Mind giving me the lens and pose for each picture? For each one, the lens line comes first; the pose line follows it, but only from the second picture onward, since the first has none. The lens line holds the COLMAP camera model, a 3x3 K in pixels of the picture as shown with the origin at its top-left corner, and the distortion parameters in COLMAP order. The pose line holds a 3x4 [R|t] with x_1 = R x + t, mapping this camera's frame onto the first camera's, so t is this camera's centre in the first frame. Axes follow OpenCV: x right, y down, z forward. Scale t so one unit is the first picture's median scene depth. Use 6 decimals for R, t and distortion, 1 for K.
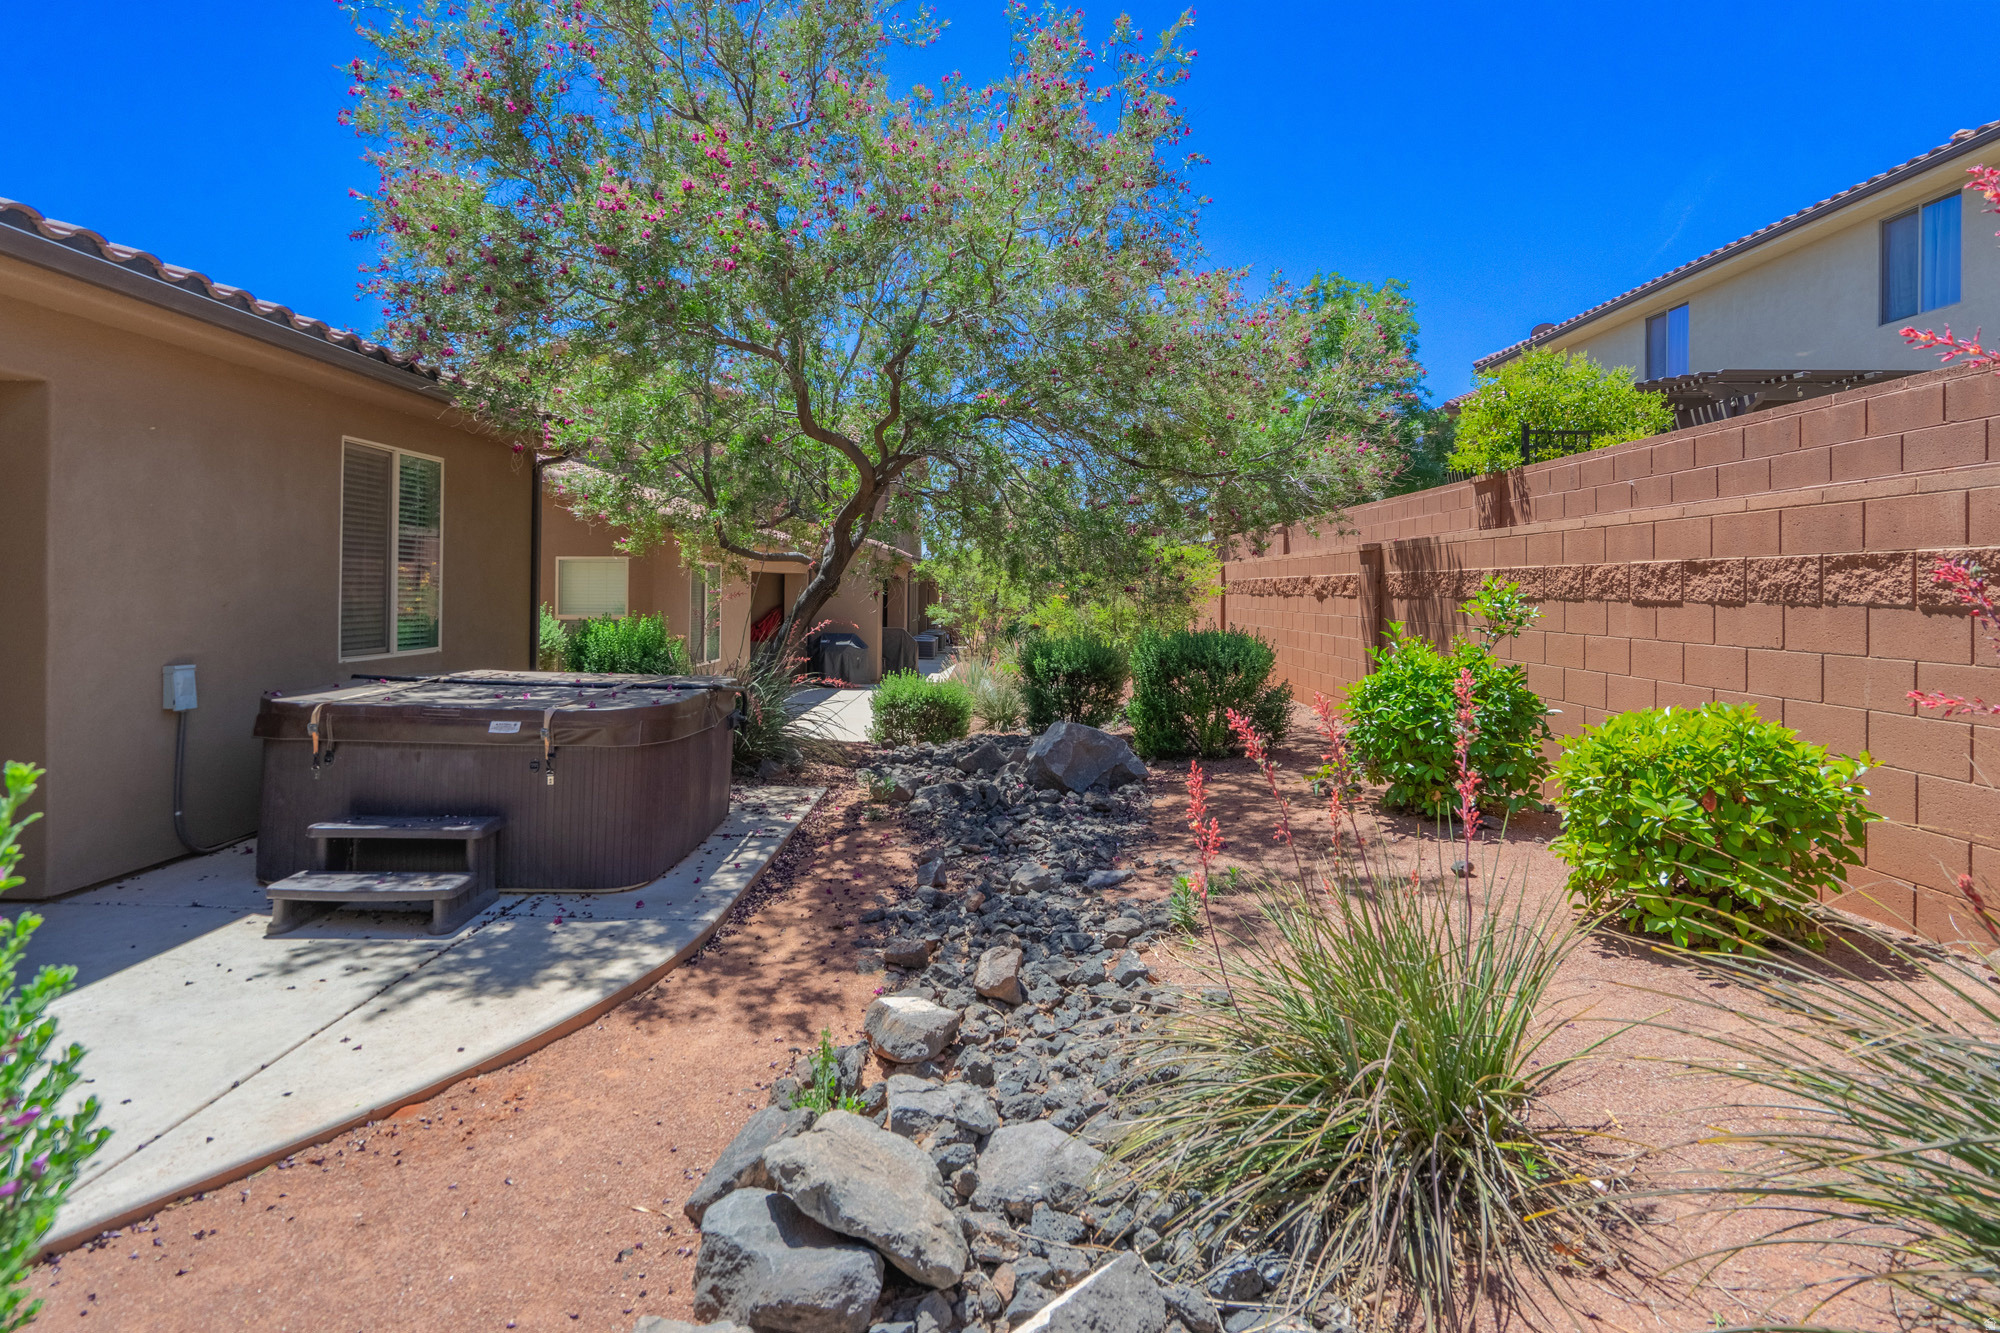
lens RADIAL K [[959.8, 0, 953.0], [0, 959.8, 581.6], [0, 0, 1]] dist [0.006051, -0.000555]
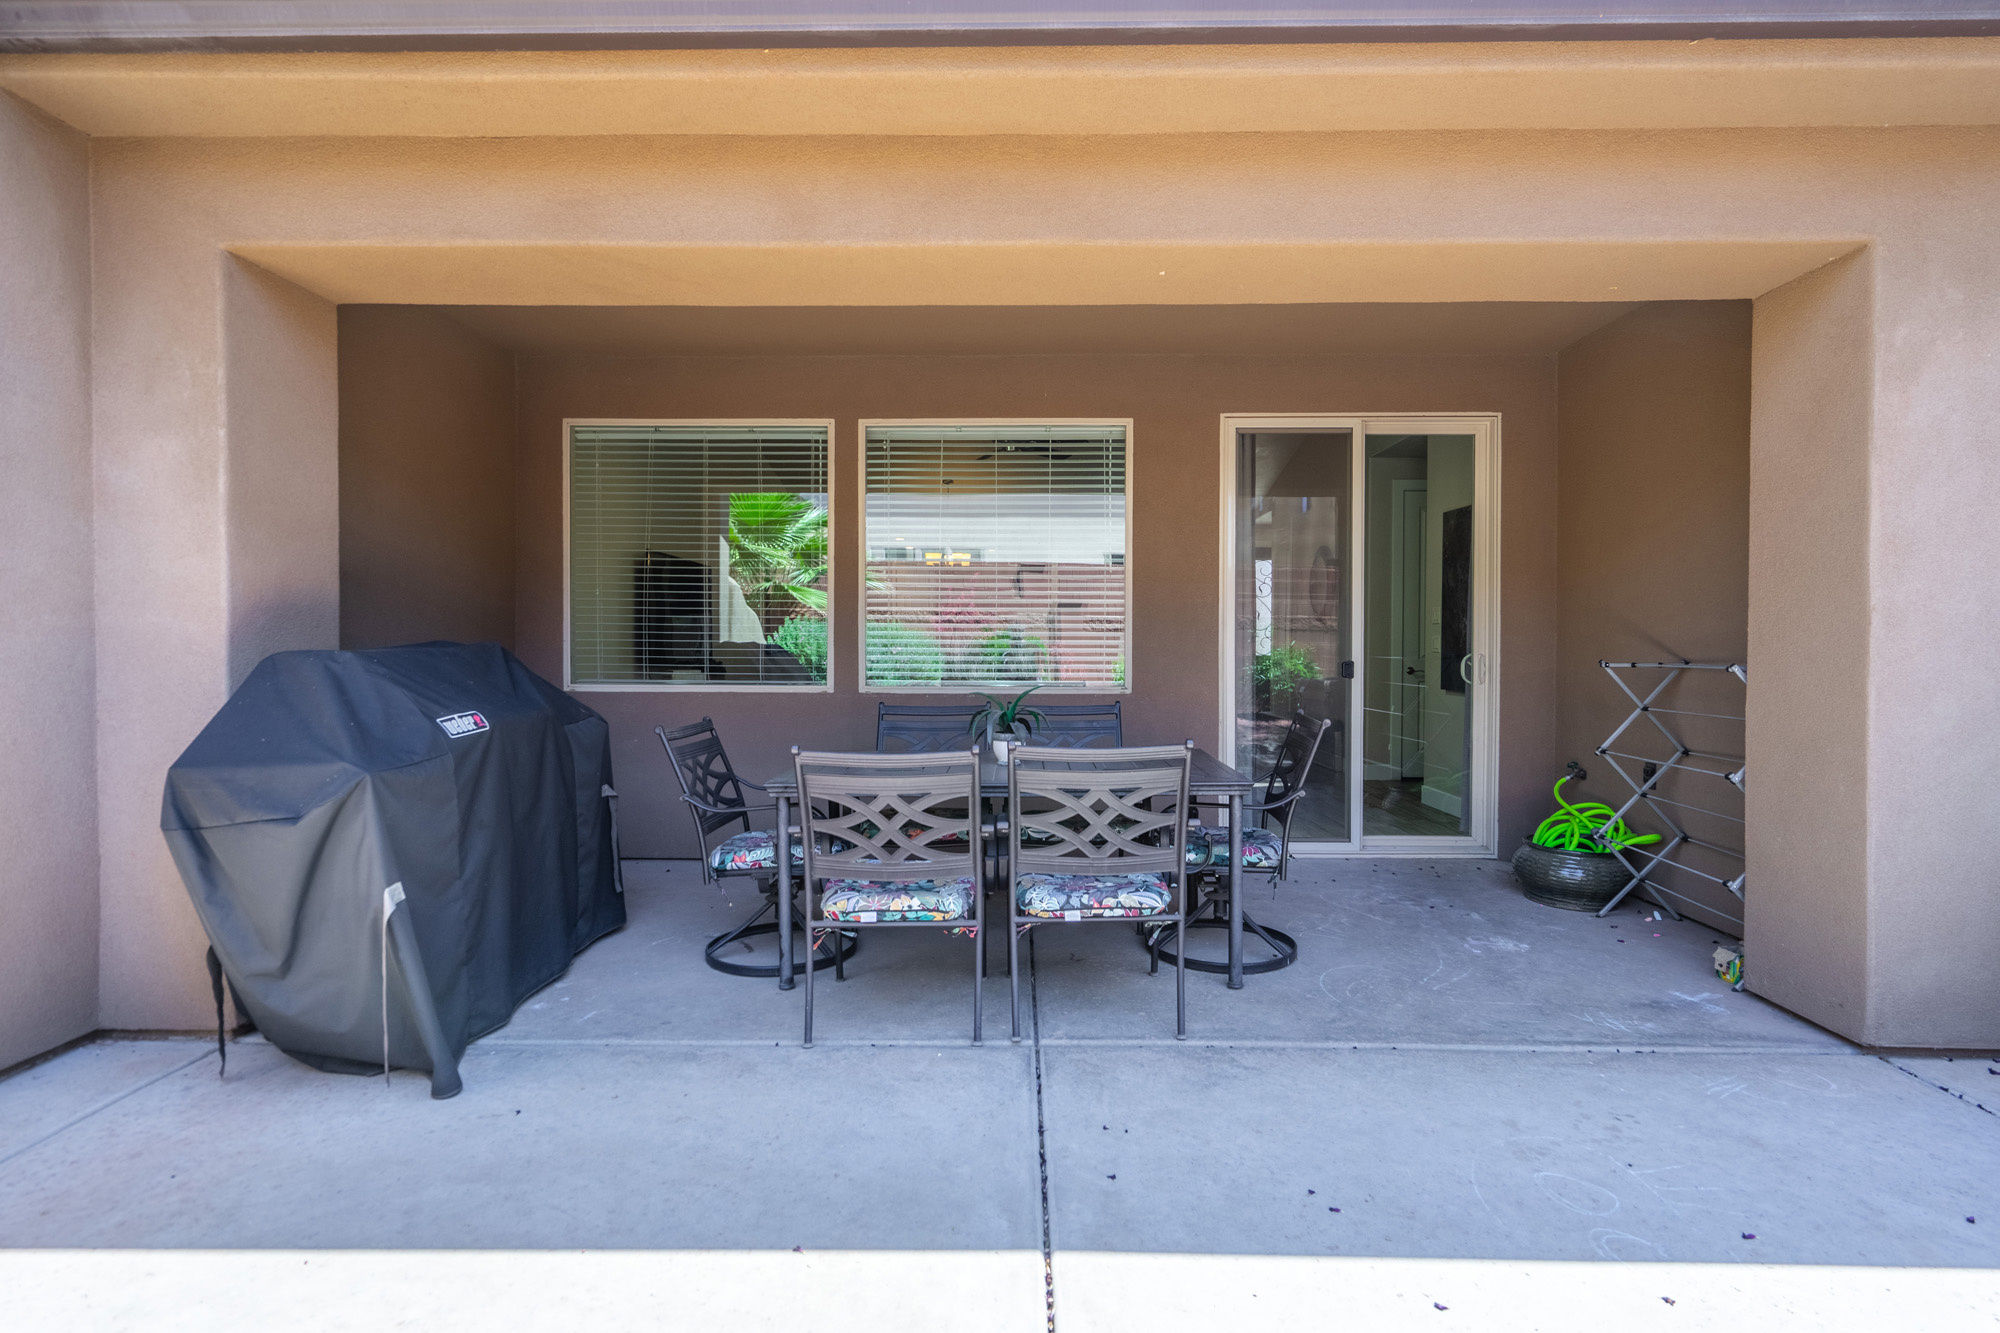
lens RADIAL K [[959.8, 0, 1010.5], [0, 959.8, 670.4], [0, 0, 1]] dist [0.006051, -0.000555]
pose [[0.032949, 0.025829, -0.999123, -0.357613], [0.005526, 0.999646, 0.026025, 0.066478], [0.999442, -0.006379, 0.032795, 0.467804]]
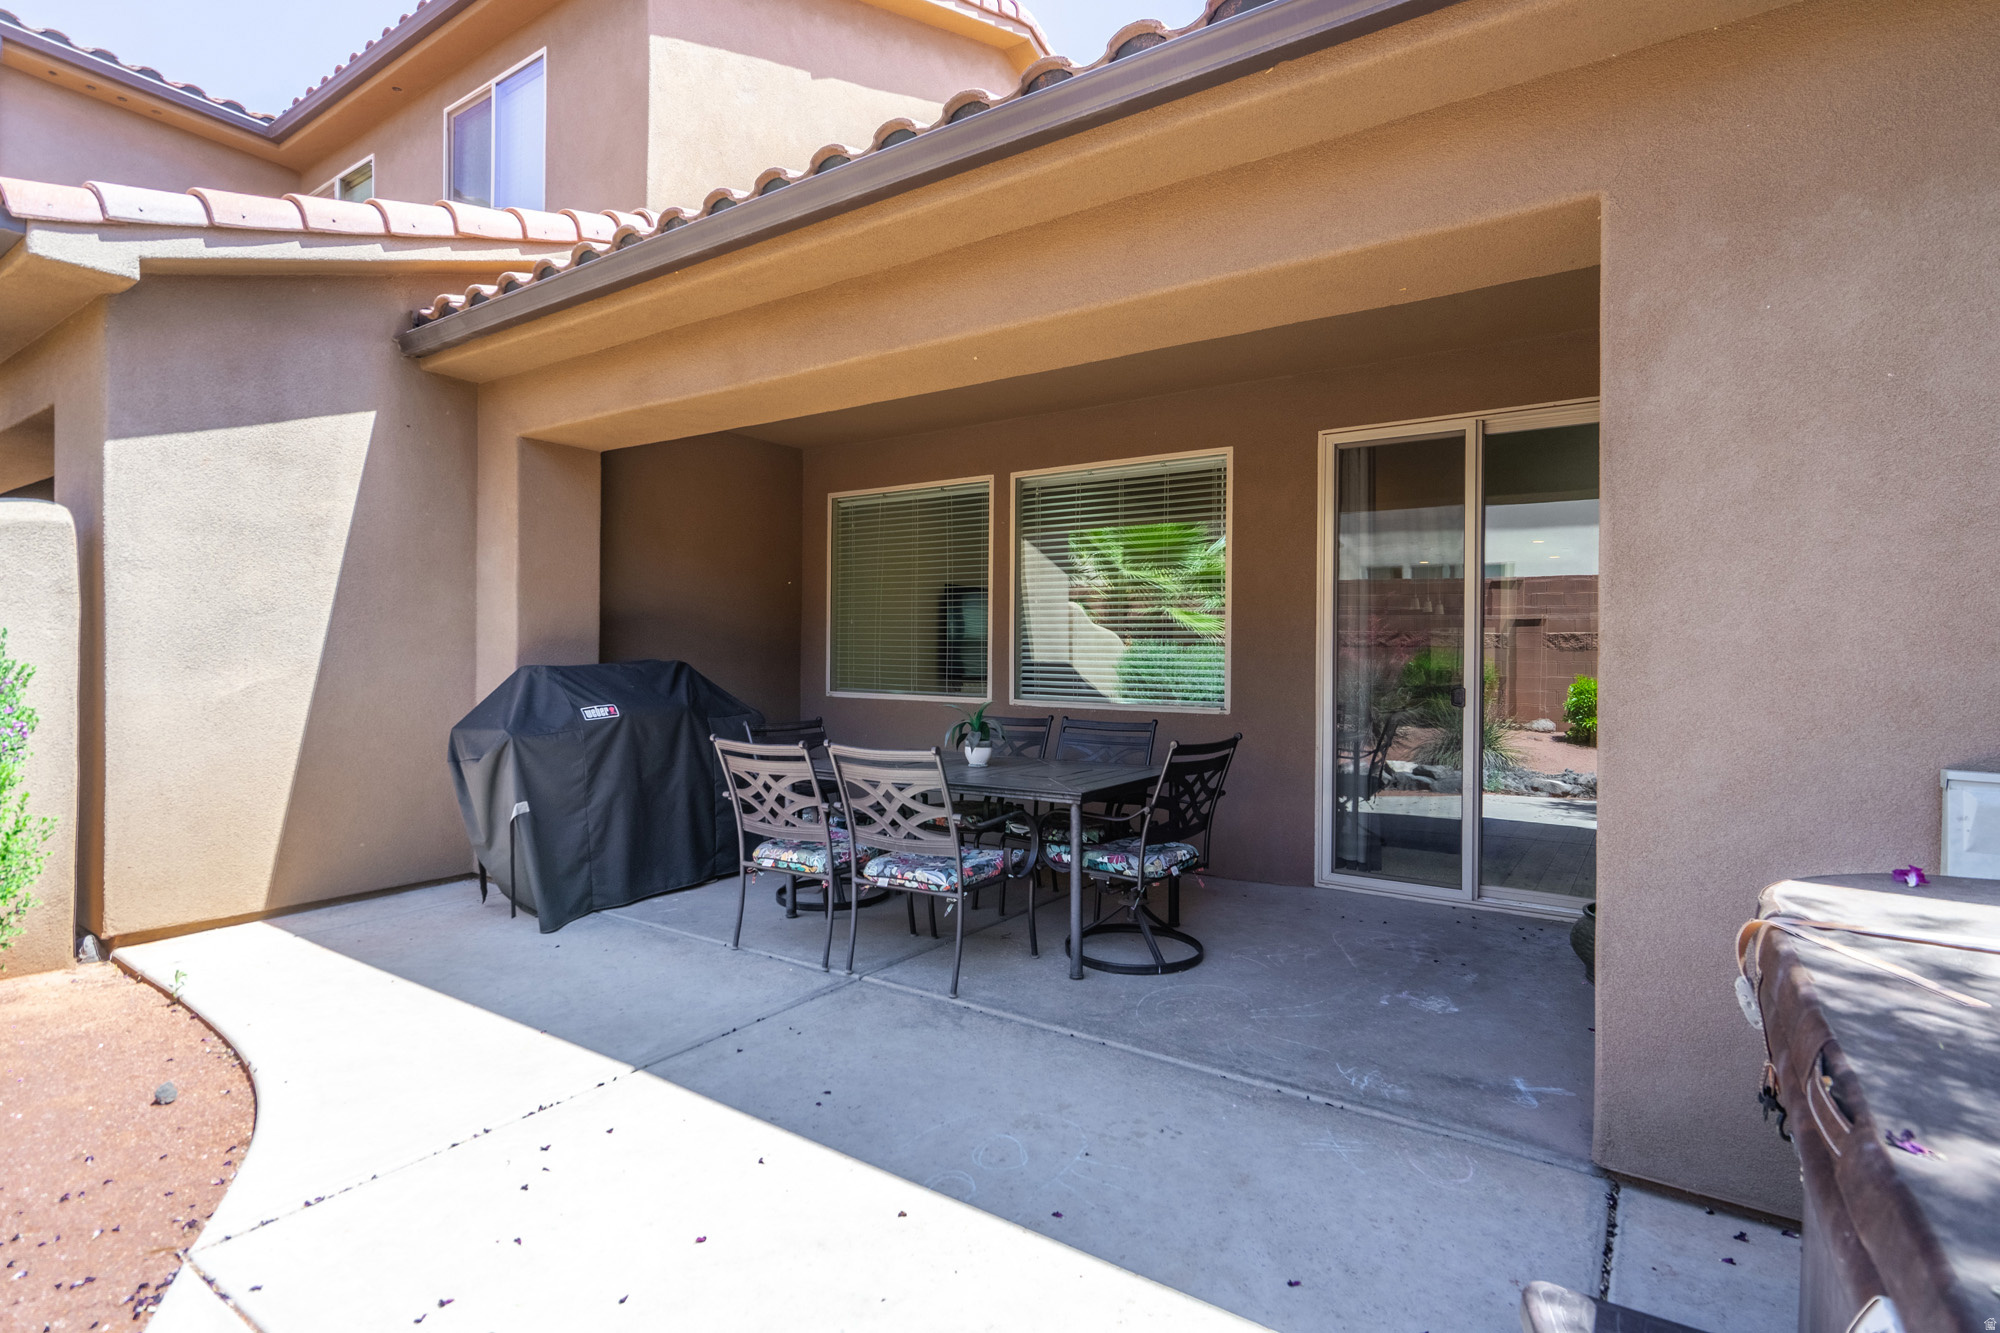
lens RADIAL K [[959.8, 0, 1005.2], [0, 959.8, 672.5], [0, 0, 1]] dist [0.006051, -0.000555]
pose [[-0.518948, 0.007748, -0.854771, -0.355331], [-0.003899, 0.999927, 0.011431, 0.060158], [0.854797, 0.009265, -0.518880, 1.121325]]
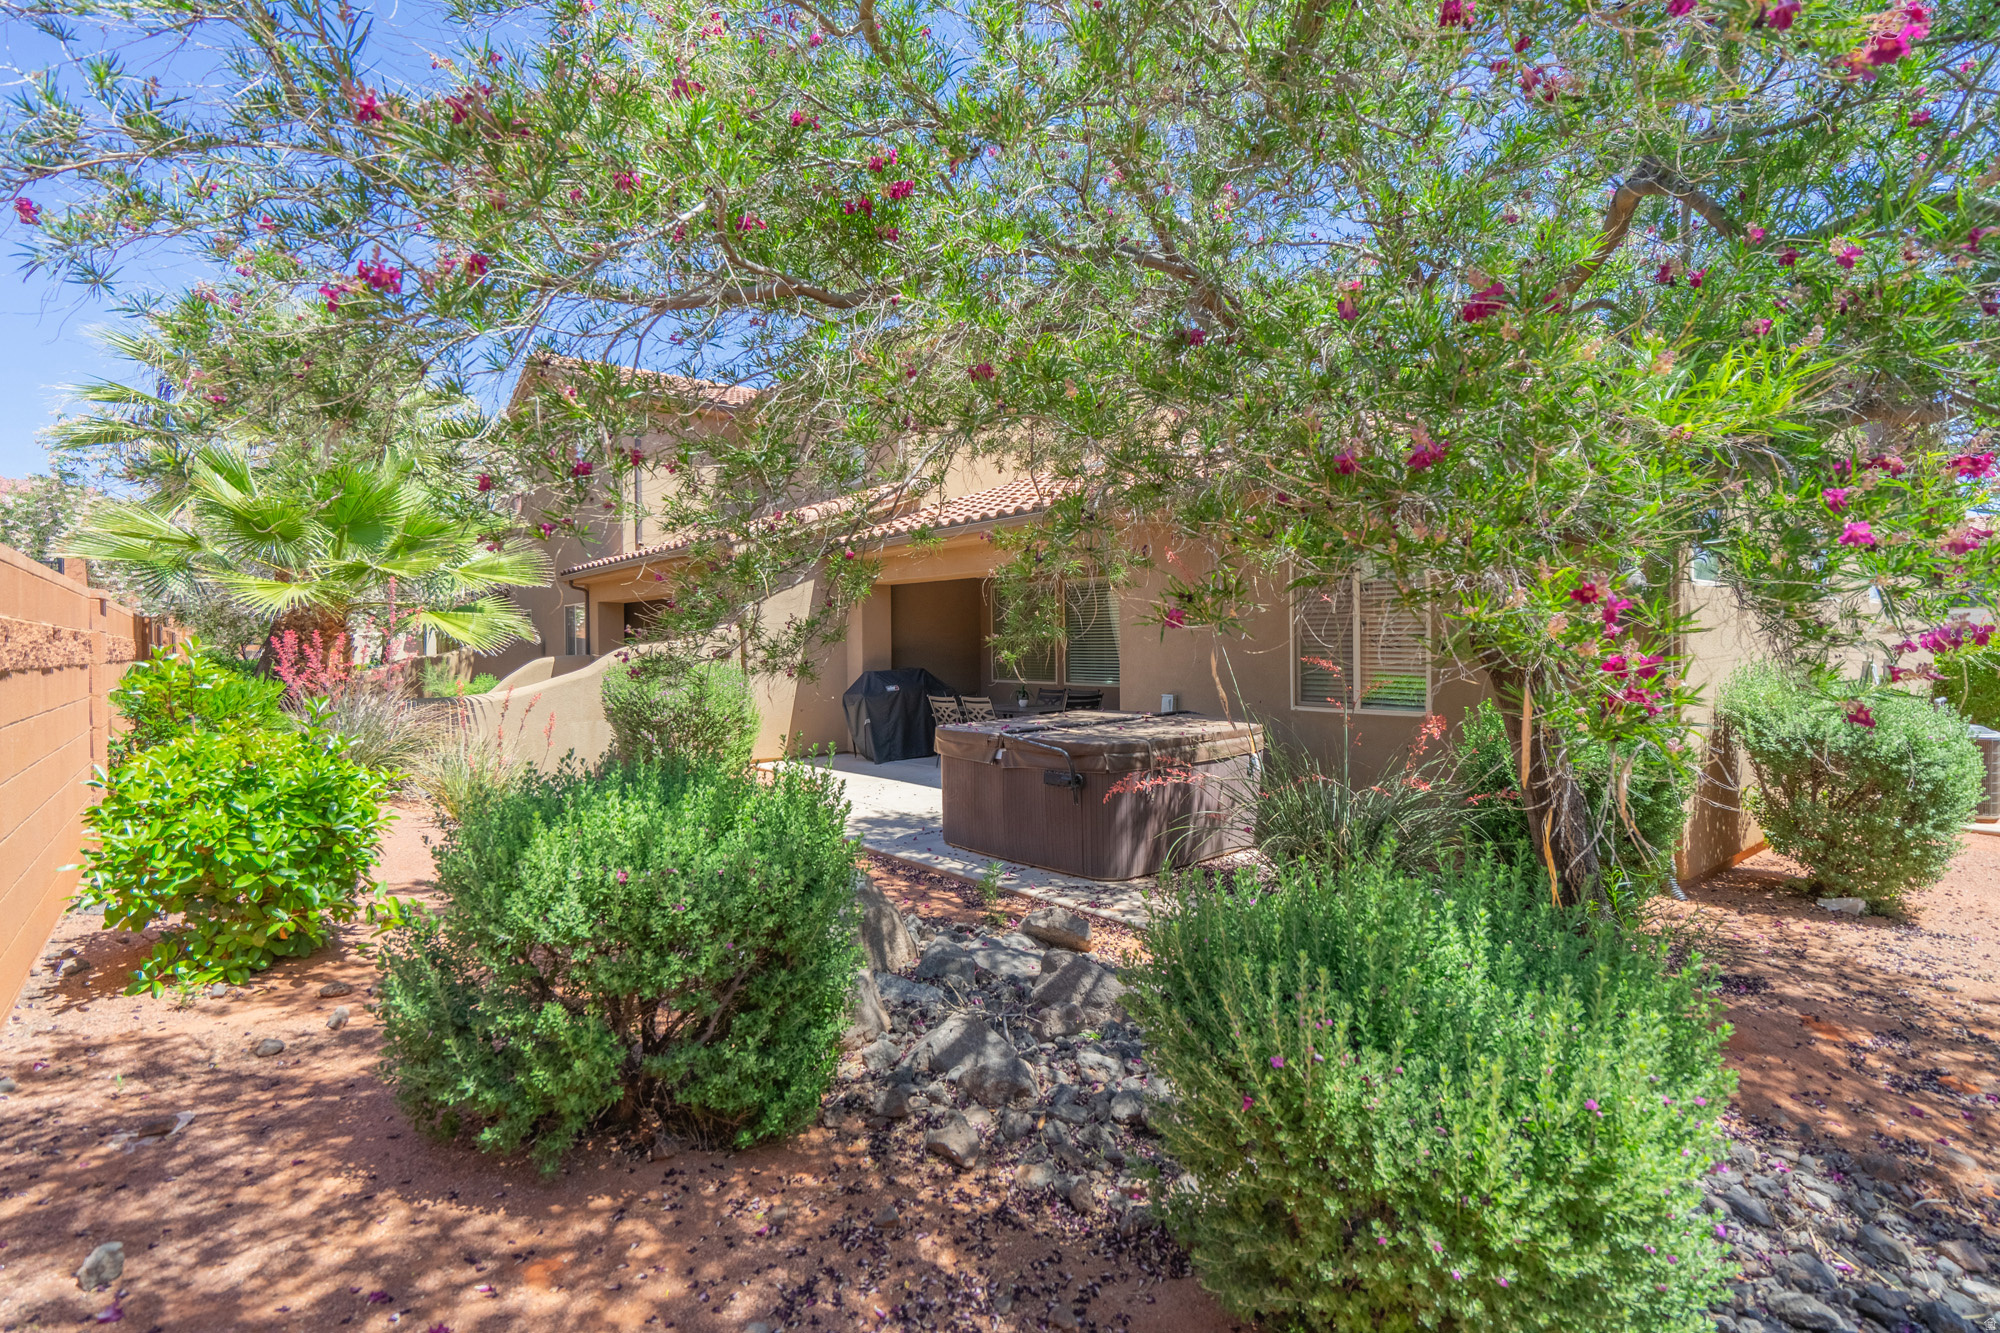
lens RADIAL K [[959.8, 0, 1015.3], [0, 959.8, 676.1], [0, 0, 1]] dist [0.006051, -0.000555]
pose [[-0.729303, 0.027539, -0.683637, 0.803943], [0.012730, 0.999563, 0.026685, 0.001039], [0.684073, 0.010759, -0.729334, 2.730314]]
